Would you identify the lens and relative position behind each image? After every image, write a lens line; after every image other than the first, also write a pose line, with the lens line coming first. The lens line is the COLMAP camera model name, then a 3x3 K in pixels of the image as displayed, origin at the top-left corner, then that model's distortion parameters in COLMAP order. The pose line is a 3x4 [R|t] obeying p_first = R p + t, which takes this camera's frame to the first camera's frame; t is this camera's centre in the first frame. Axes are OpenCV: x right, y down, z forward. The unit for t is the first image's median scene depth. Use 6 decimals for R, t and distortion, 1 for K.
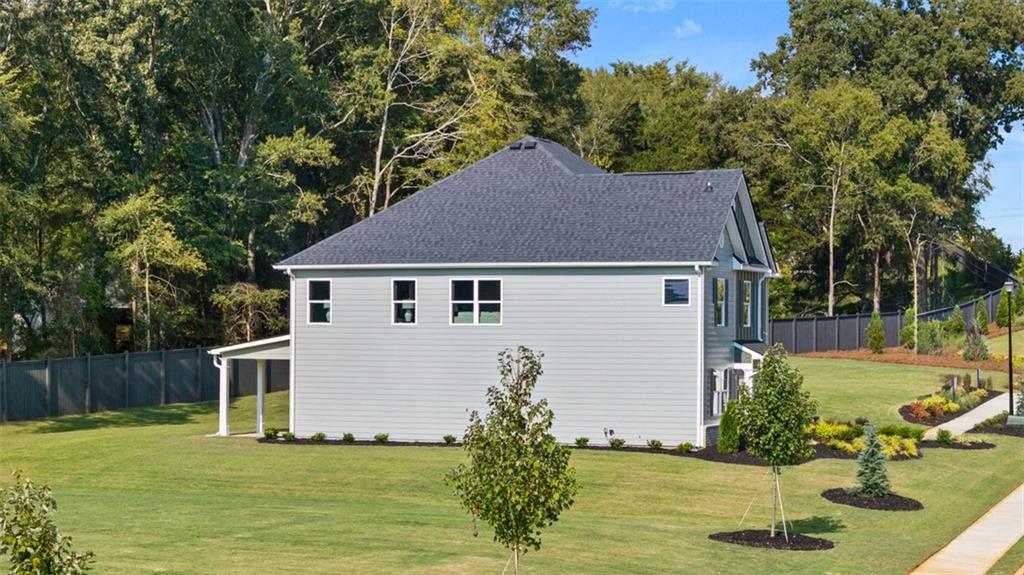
lens RADIAL K [[2063.4, 0, 512.0], [0, 2063.4, 287.5], [0, 0, 1]] dist [-0.163139, 0.499528]
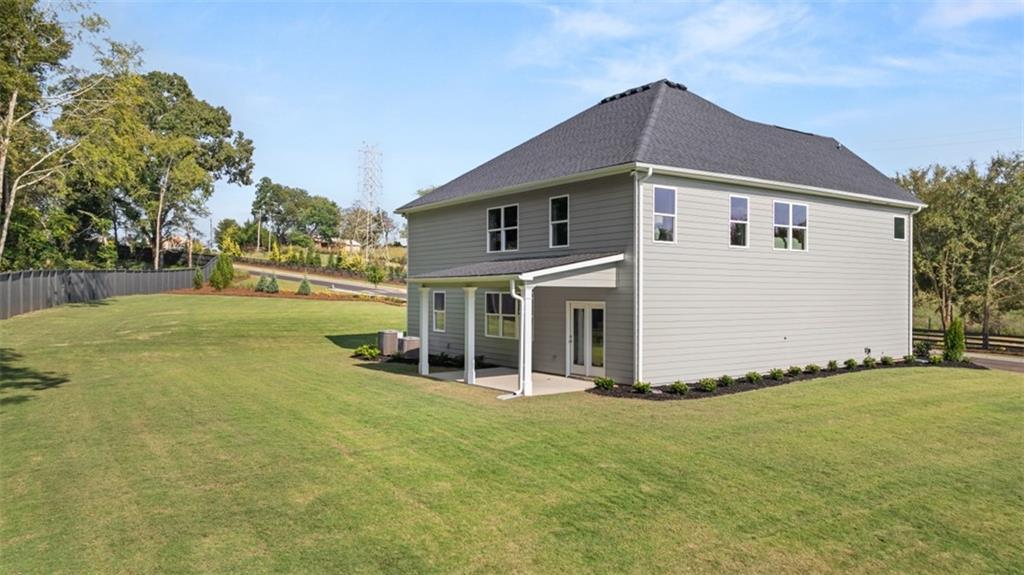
lens RADIAL K [[705.0, 0, 515.7], [0, 705.0, 286.9], [0, 0, 1]] dist [-0.002965, 0.001260]
pose [[0.575430, 0.002499, 0.817847, -0.255727], [-0.019707, 0.999747, 0.010811, 0.024060], [-0.817613, -0.022339, 0.575334, 0.645396]]
